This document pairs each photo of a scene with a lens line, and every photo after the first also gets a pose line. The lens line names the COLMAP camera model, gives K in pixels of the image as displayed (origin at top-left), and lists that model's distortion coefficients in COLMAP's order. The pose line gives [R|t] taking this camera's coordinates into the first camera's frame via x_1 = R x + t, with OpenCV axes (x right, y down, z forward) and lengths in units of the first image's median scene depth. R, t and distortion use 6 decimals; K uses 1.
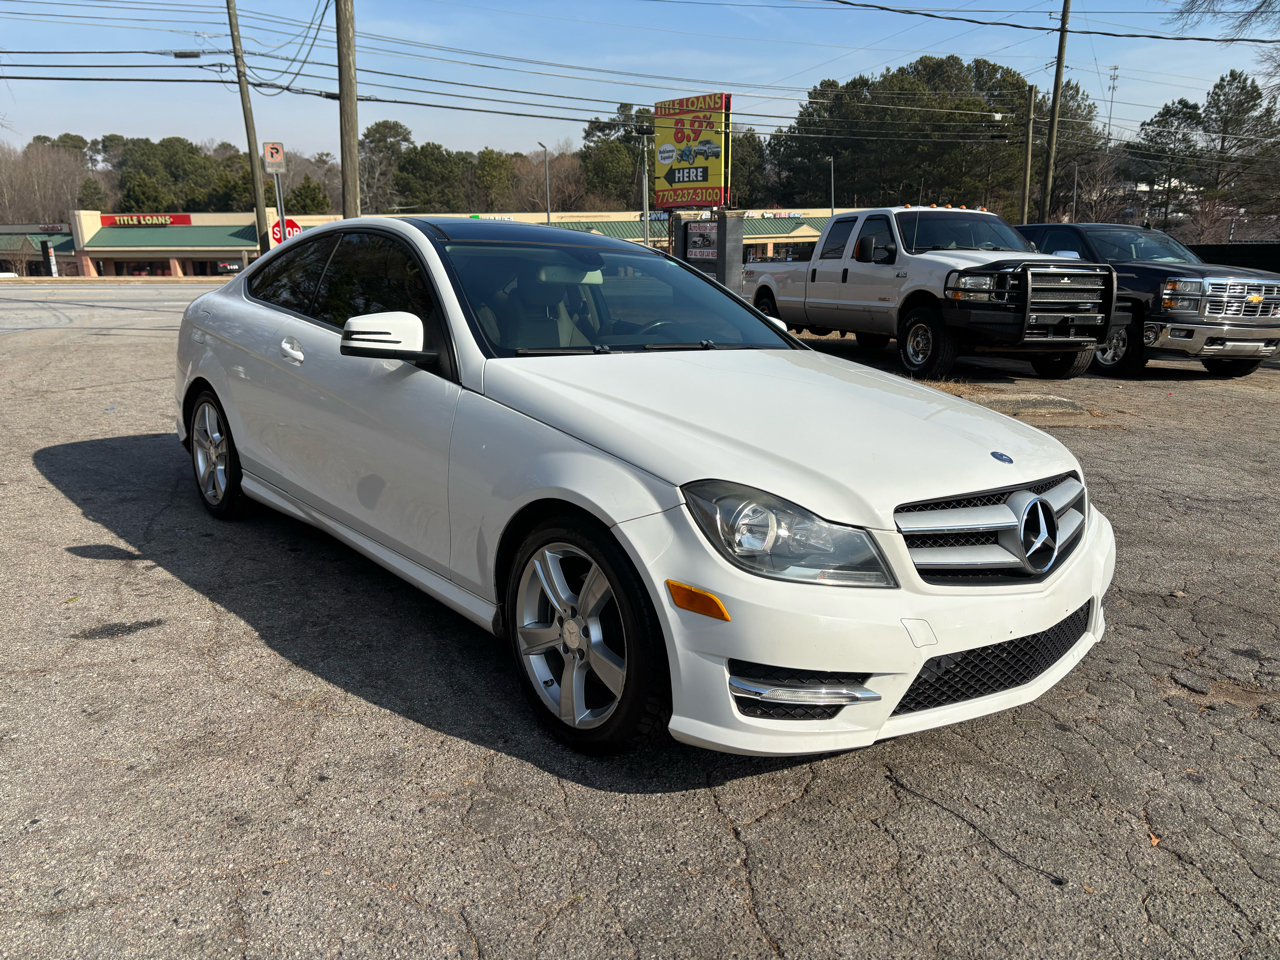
lens RADIAL K [[963.4, 0, 634.2], [0, 963.4, 491.7], [0, 0, 1]] dist [0.051431, -0.055477]
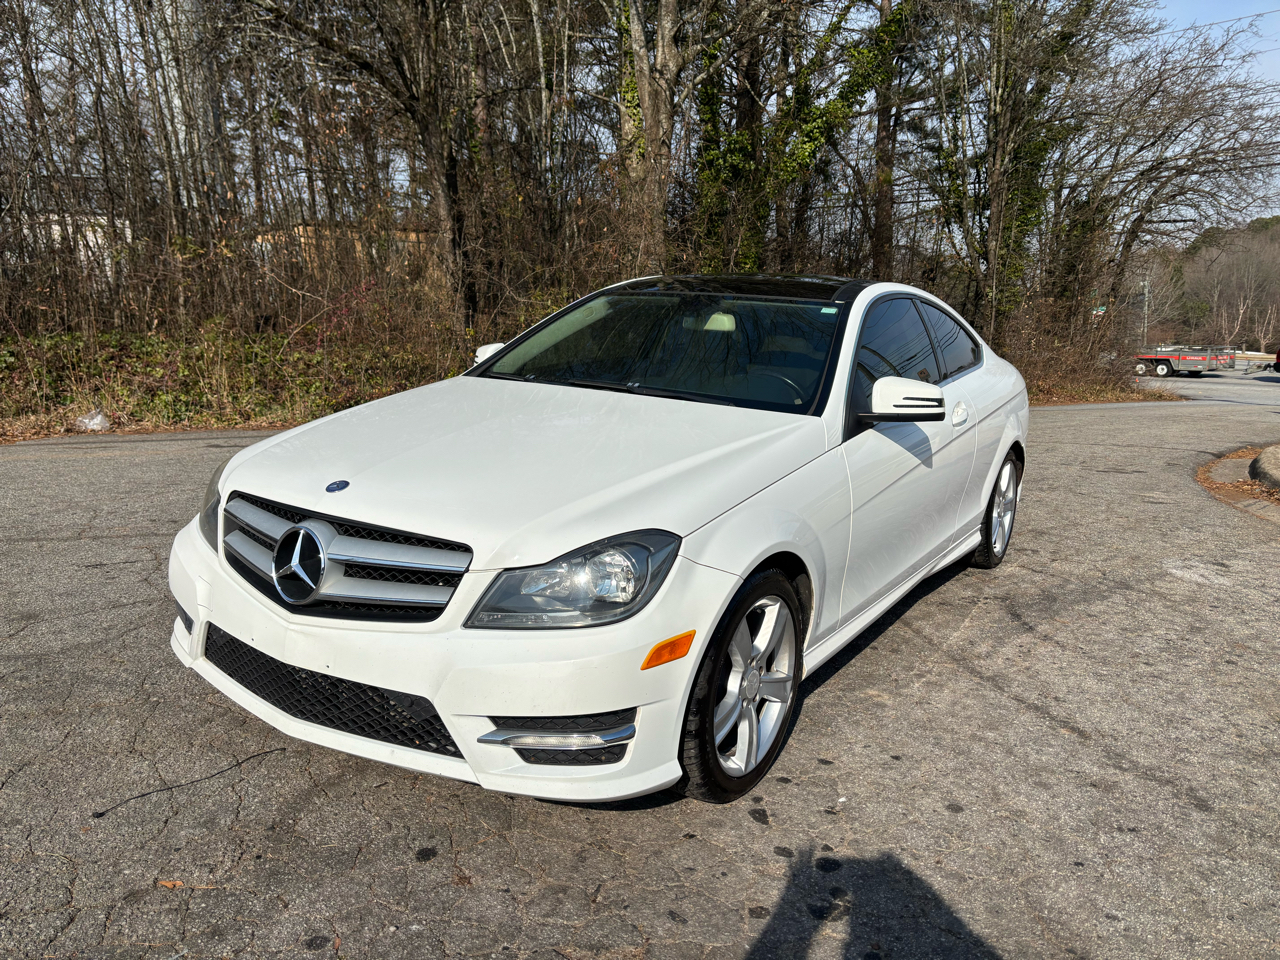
lens RADIAL K [[963.4, 0, 634.2], [0, 963.4, 491.7], [0, 0, 1]] dist [0.051431, -0.055477]
pose [[0.290901, 0.164113, -0.942573, 0.777933], [-0.239508, 0.966301, 0.094326, -0.108824], [0.926290, 0.198314, 0.320404, 0.541474]]
